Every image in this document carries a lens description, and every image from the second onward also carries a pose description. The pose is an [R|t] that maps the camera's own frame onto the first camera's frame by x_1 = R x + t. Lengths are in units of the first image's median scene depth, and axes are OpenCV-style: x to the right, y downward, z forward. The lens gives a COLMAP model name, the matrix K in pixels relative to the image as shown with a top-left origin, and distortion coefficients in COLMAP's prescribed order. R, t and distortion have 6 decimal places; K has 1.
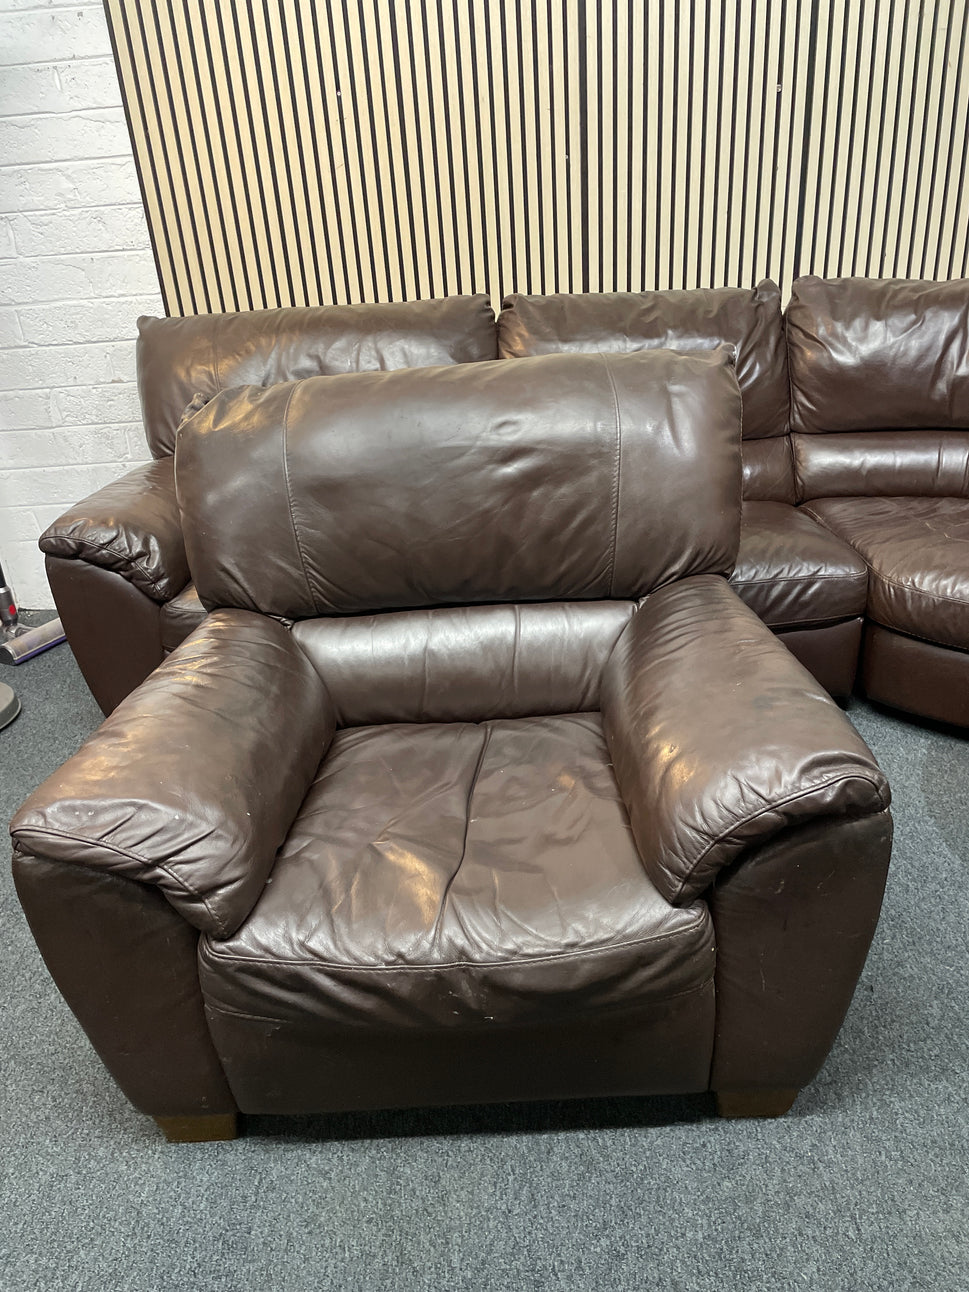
lens RADIAL K [[972.5, 0, 481.3], [0, 972.5, 659.0], [0, 0, 1]] dist [0.080734, -0.107564]
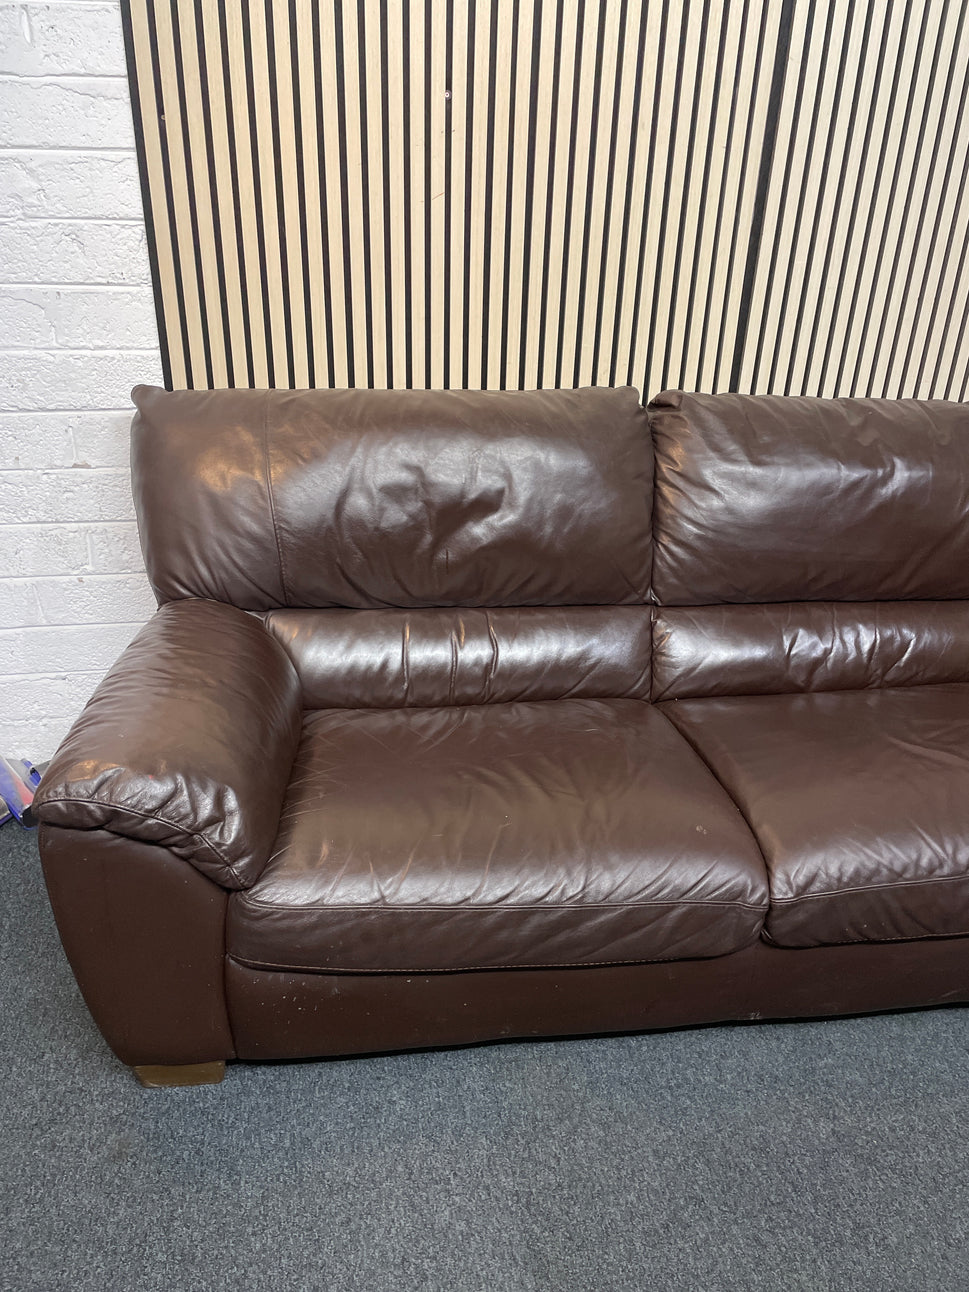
lens RADIAL K [[972.5, 0, 482.2], [0, 972.5, 643.4], [0, 0, 1]] dist [0.080734, -0.107564]
pose [[0.984881, 0.018152, 0.172279, -0.288171], [-0.016348, 0.999796, -0.011884, -0.211930], [-0.172460, 0.008888, 0.984976, 0.373847]]
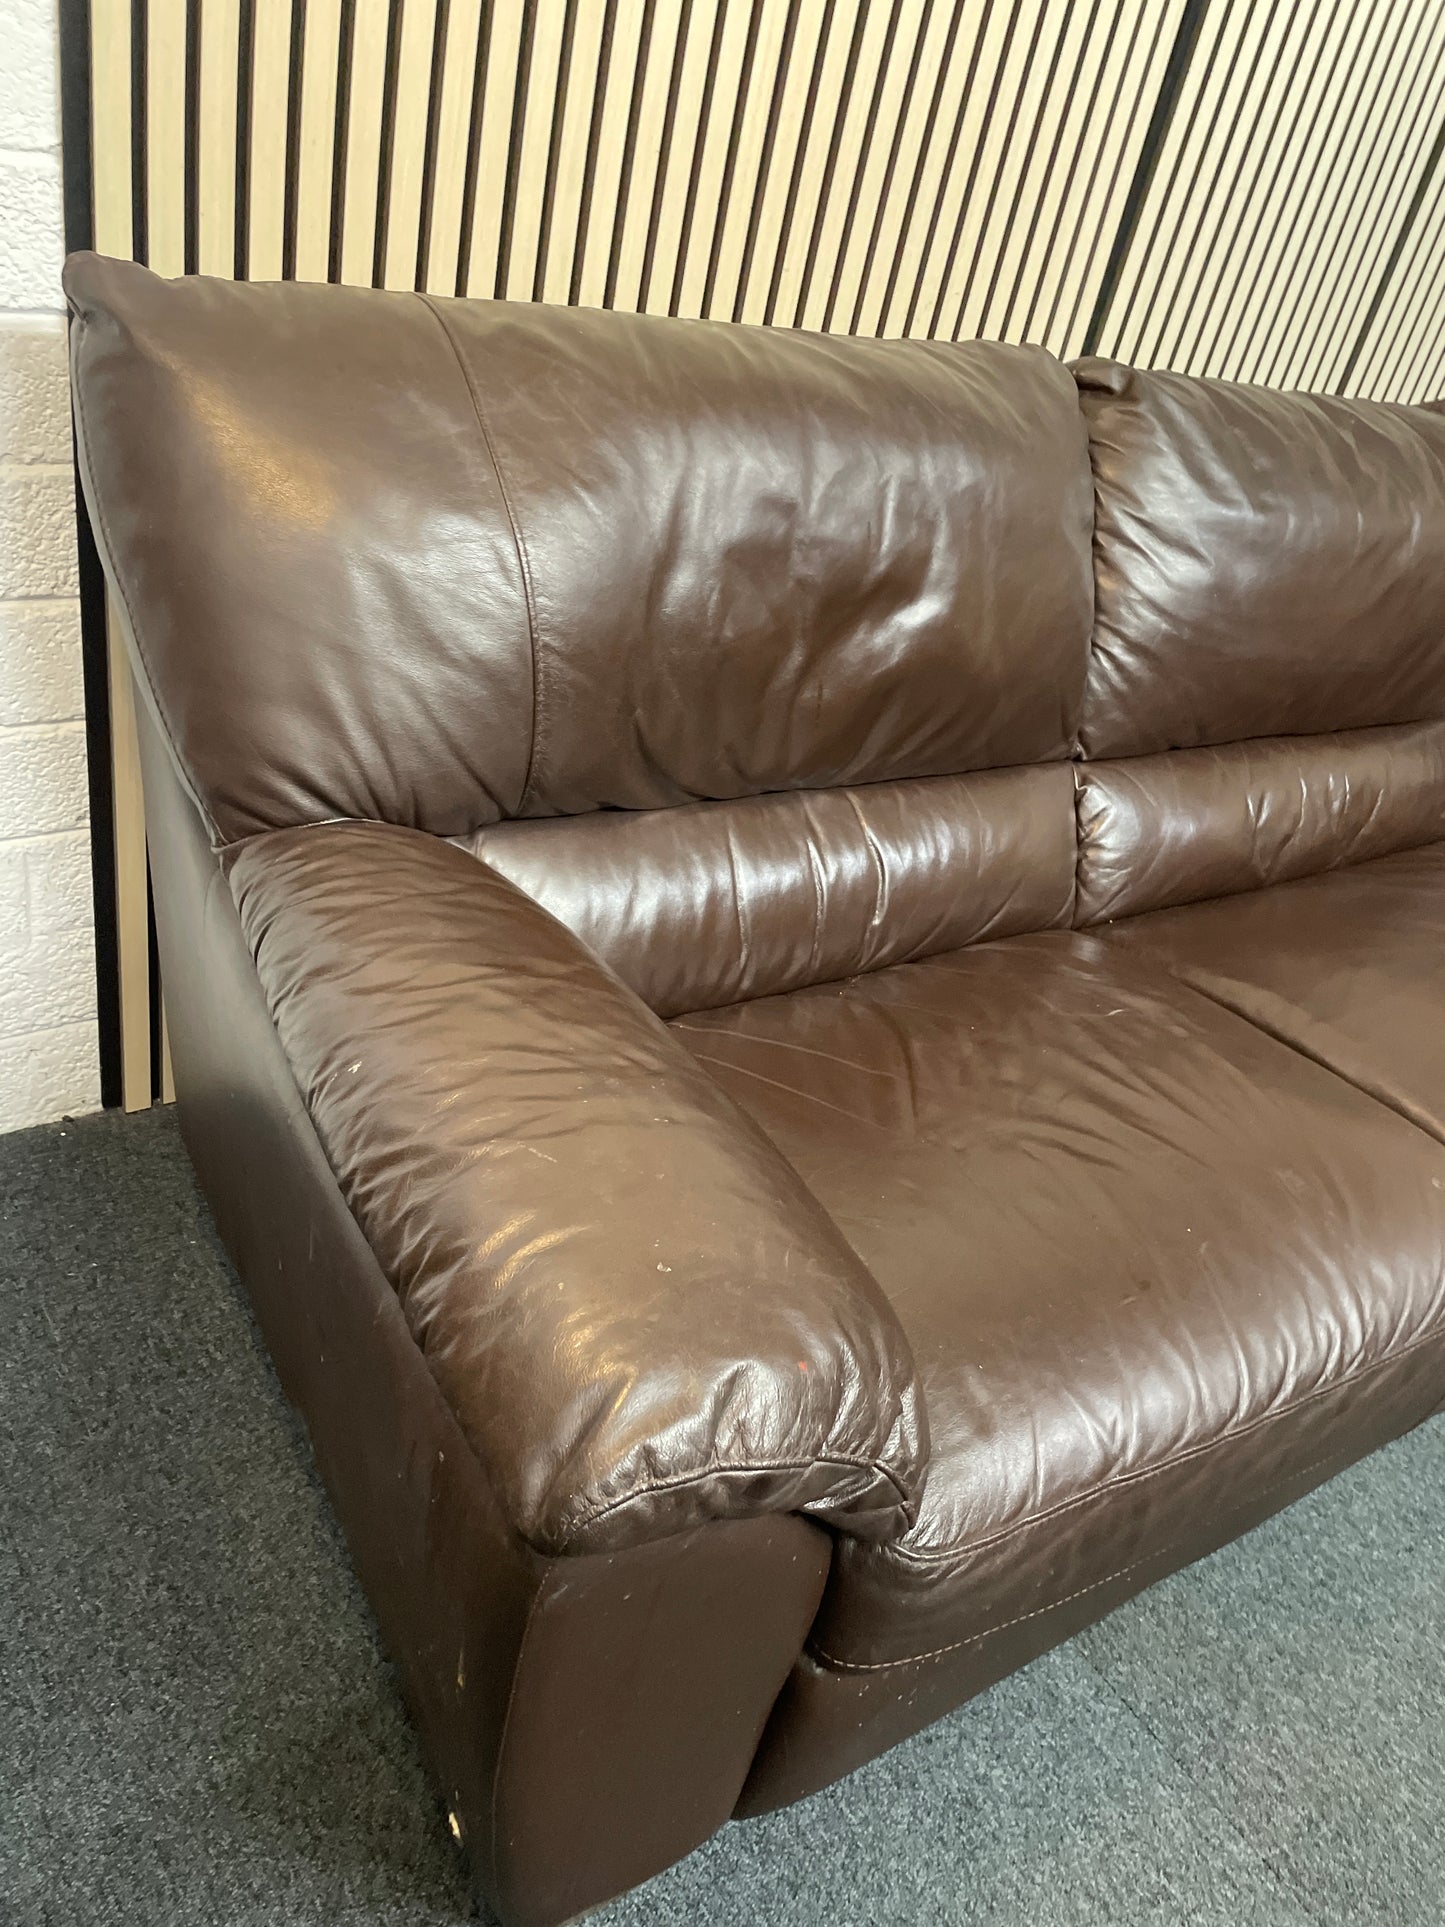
lens RADIAL K [[1450.5, 0, 727.7], [0, 1450.5, 955.3], [0, 0, 1]] dist [0.080734, -0.107564]
pose [[0.788732, -0.121275, 0.602655, -0.595384], [0.028488, 0.986505, 0.161234, -0.288564], [-0.614076, -0.110002, 0.781543, 0.741672]]
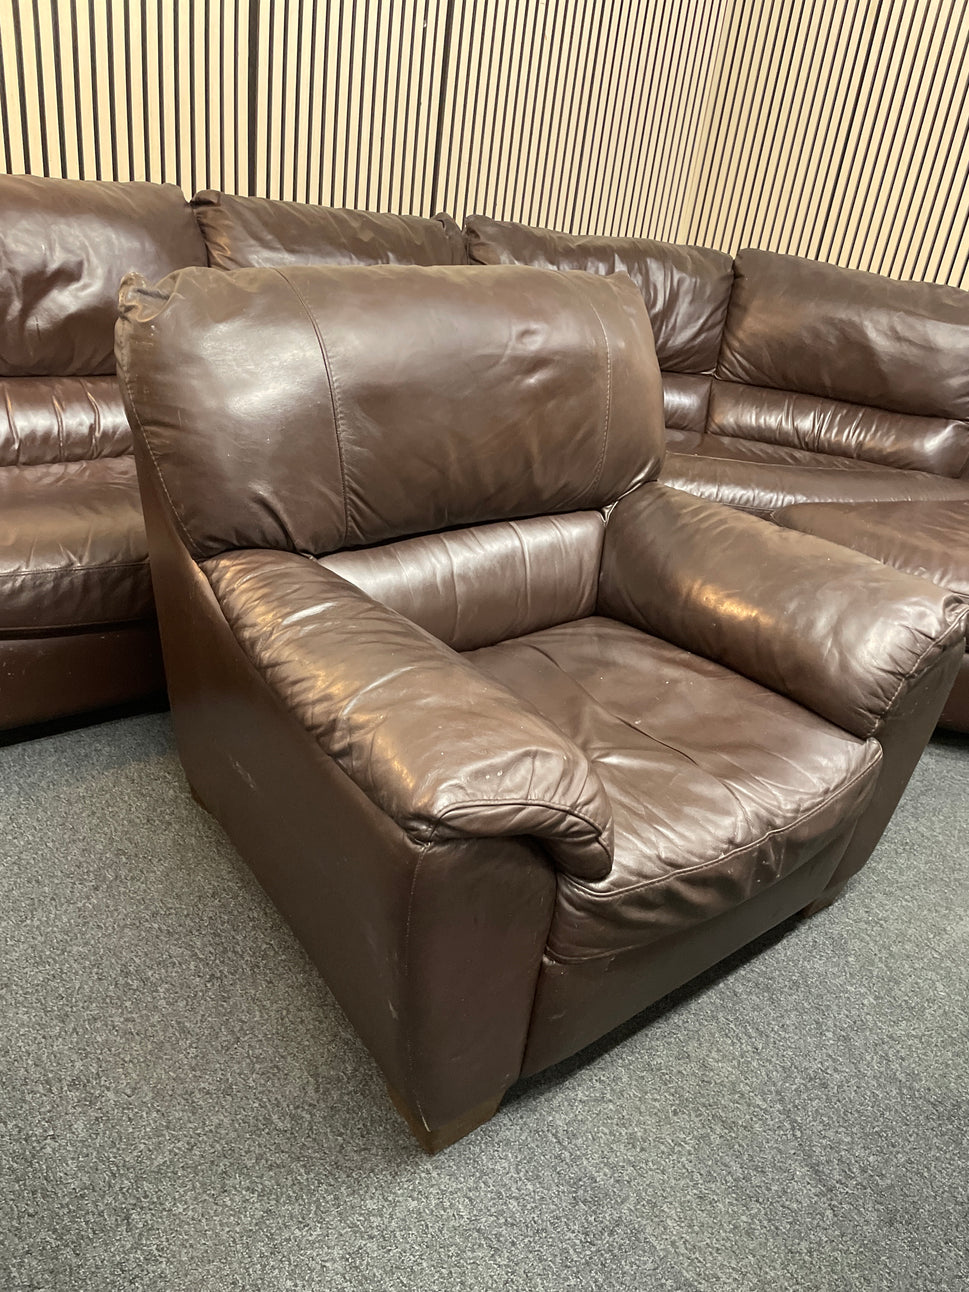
lens RADIAL K [[972.5, 0, 505.2], [0, 972.5, 658.1], [0, 0, 1]] dist [0.080734, -0.107564]
pose [[0.760427, -0.155079, 0.630636, -0.483572], [0.123047, 0.987886, 0.094558, -0.010310], [-0.637660, 0.005694, 0.770297, 0.188108]]
